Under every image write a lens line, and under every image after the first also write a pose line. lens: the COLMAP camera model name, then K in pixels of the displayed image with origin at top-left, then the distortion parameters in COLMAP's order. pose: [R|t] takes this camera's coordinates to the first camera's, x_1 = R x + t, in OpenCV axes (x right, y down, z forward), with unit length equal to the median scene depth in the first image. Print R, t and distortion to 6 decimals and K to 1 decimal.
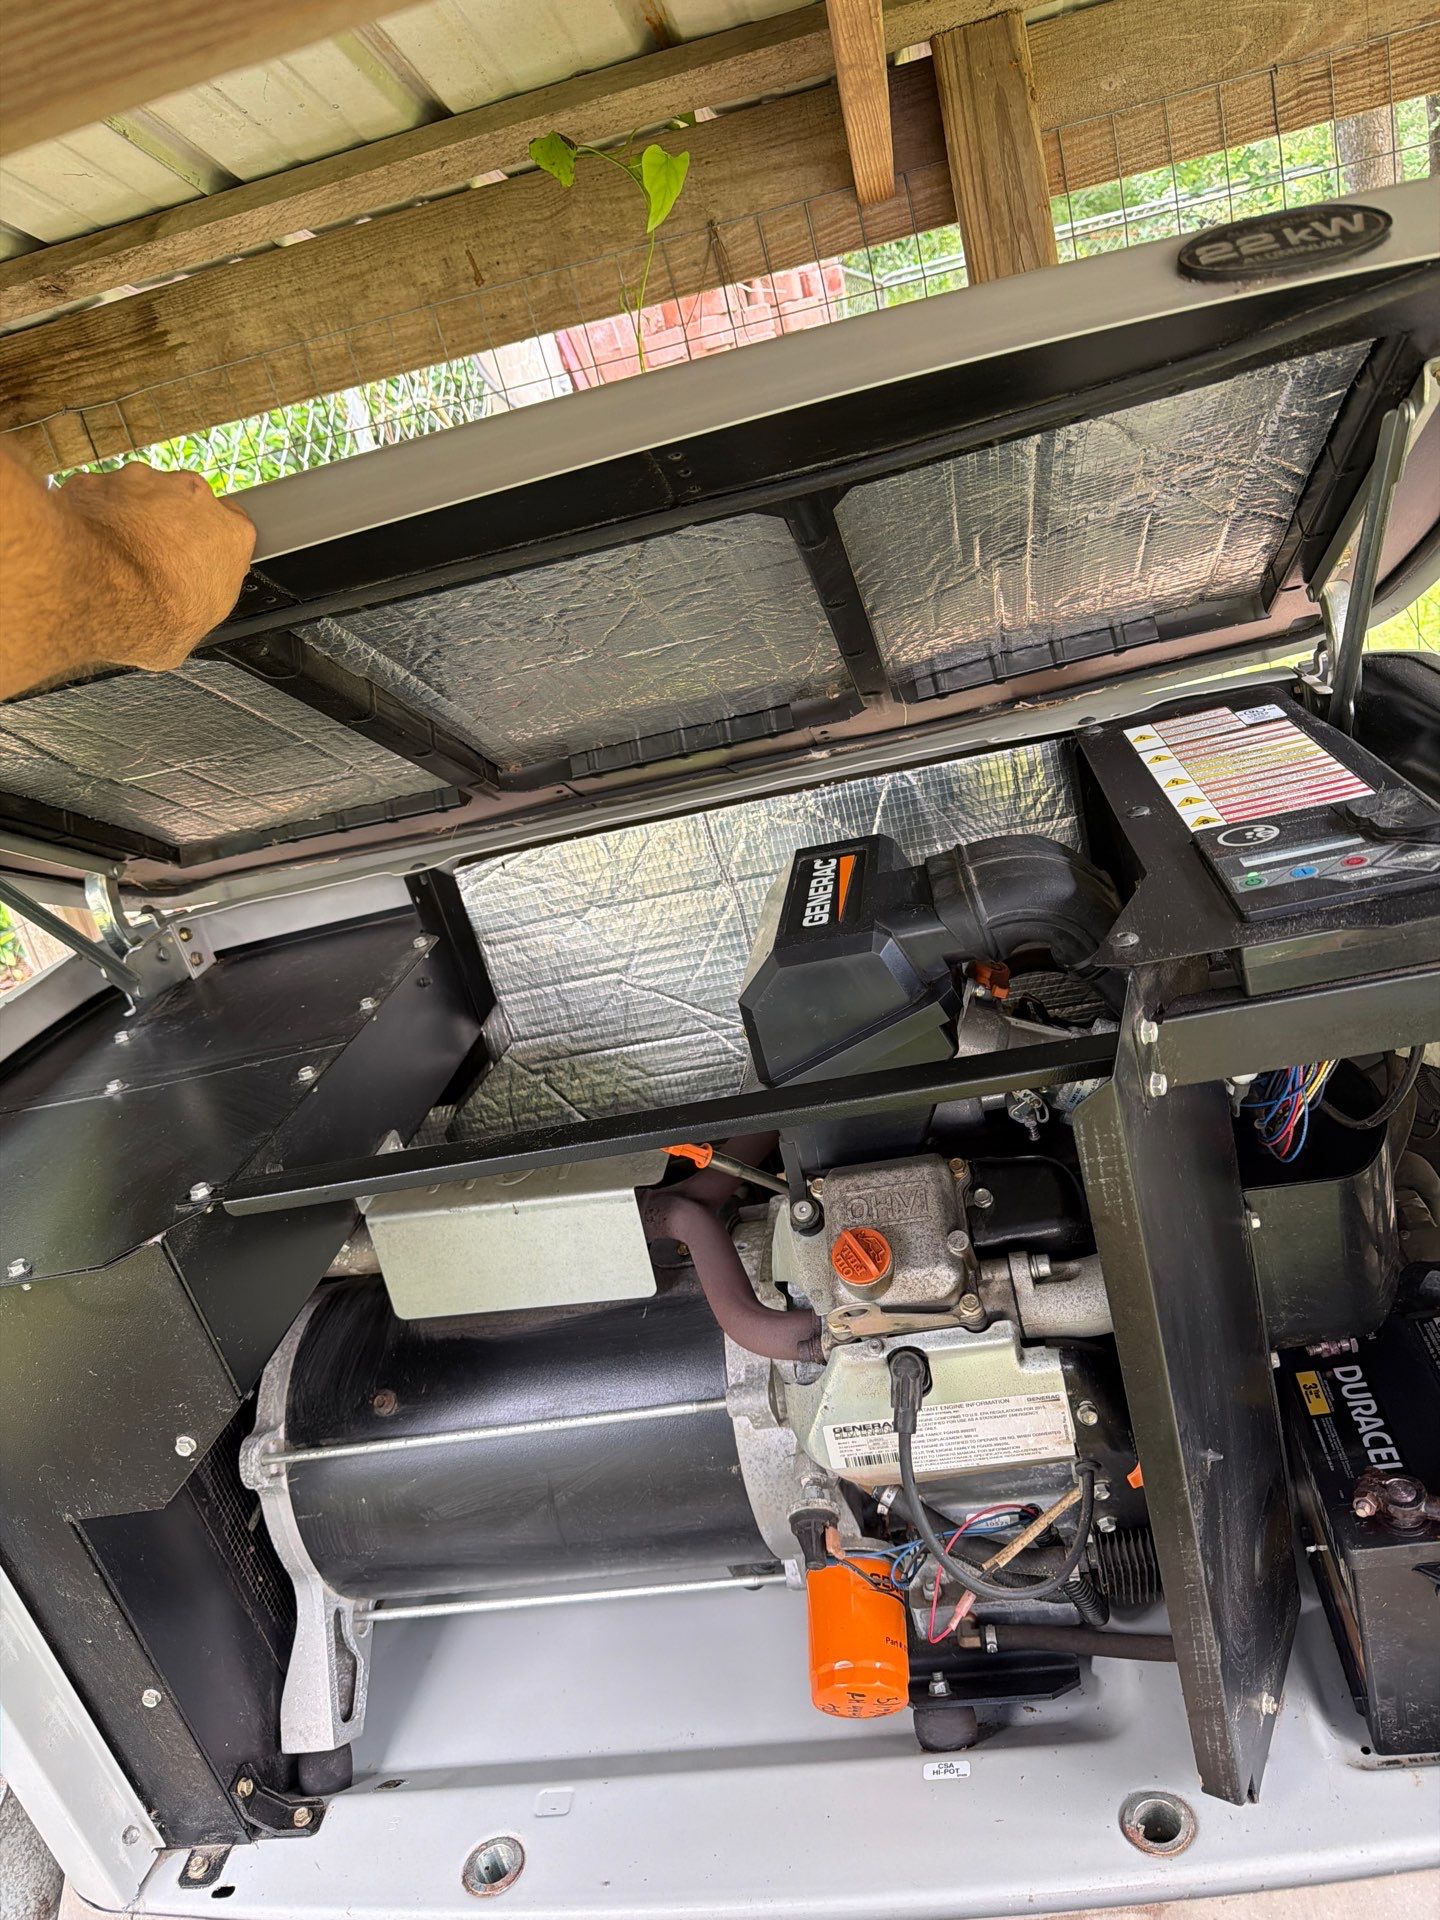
lens RADIAL K [[1363.7, 0, 730.4], [0, 1363.7, 975.2], [0, 0, 1]] dist [-0.004216, -0.005065]
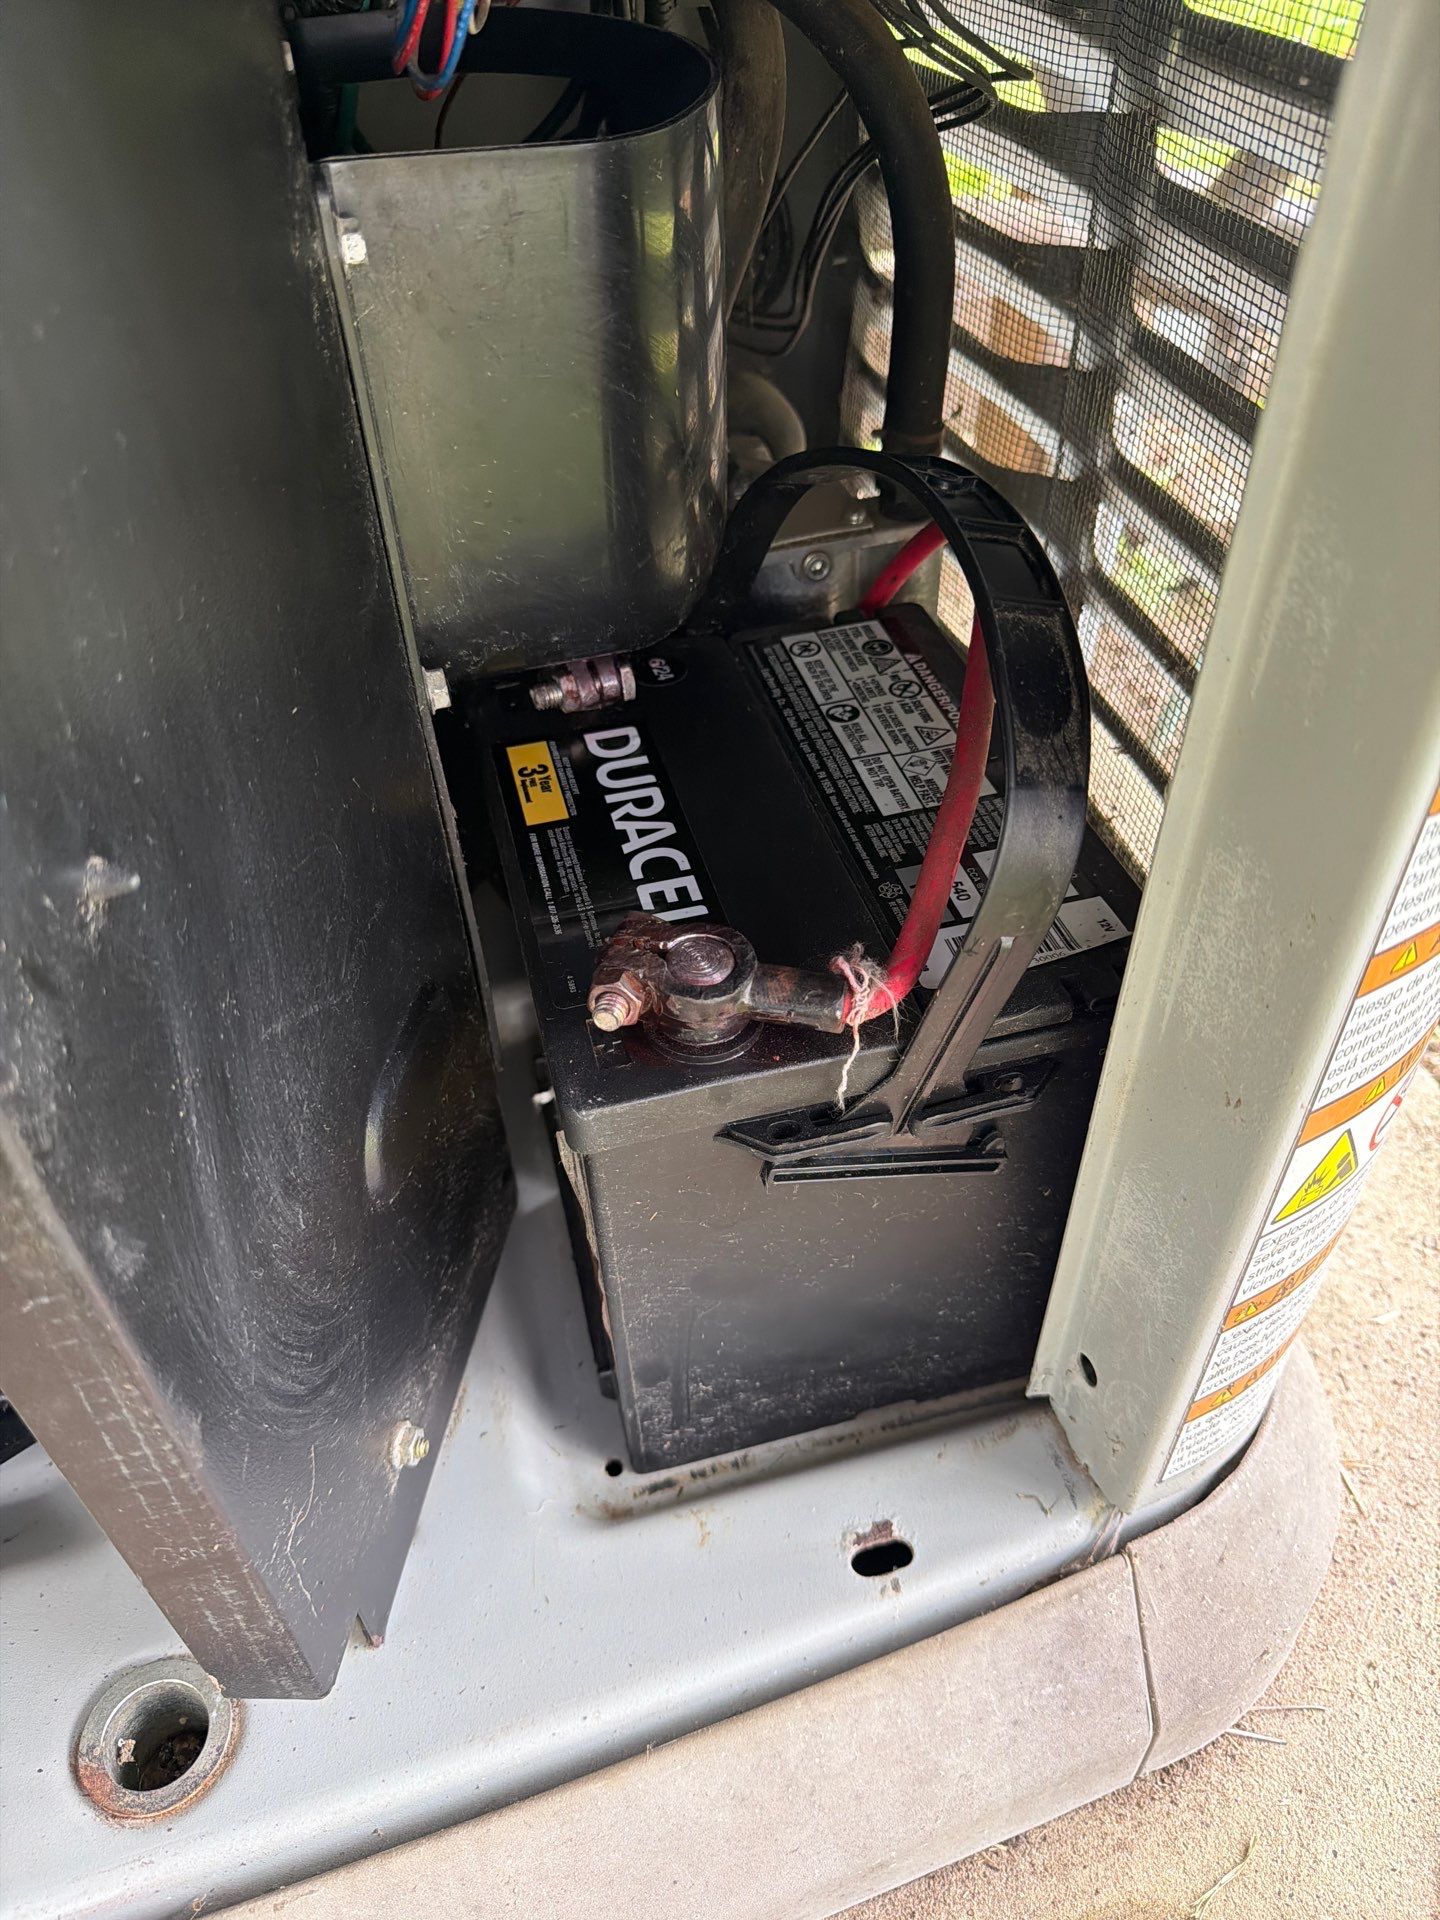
lens RADIAL K [[1411.9, 0, 685.1], [0, 1411.9, 967.2], [0, 0, 1]] dist [-0.000575, -0.009257]
pose [[0.911721, -0.079113, 0.403121, 0.299478], [-0.047770, 0.954209, 0.295303, 0.241098], [-0.408024, -0.288491, 0.866192, 0.597721]]
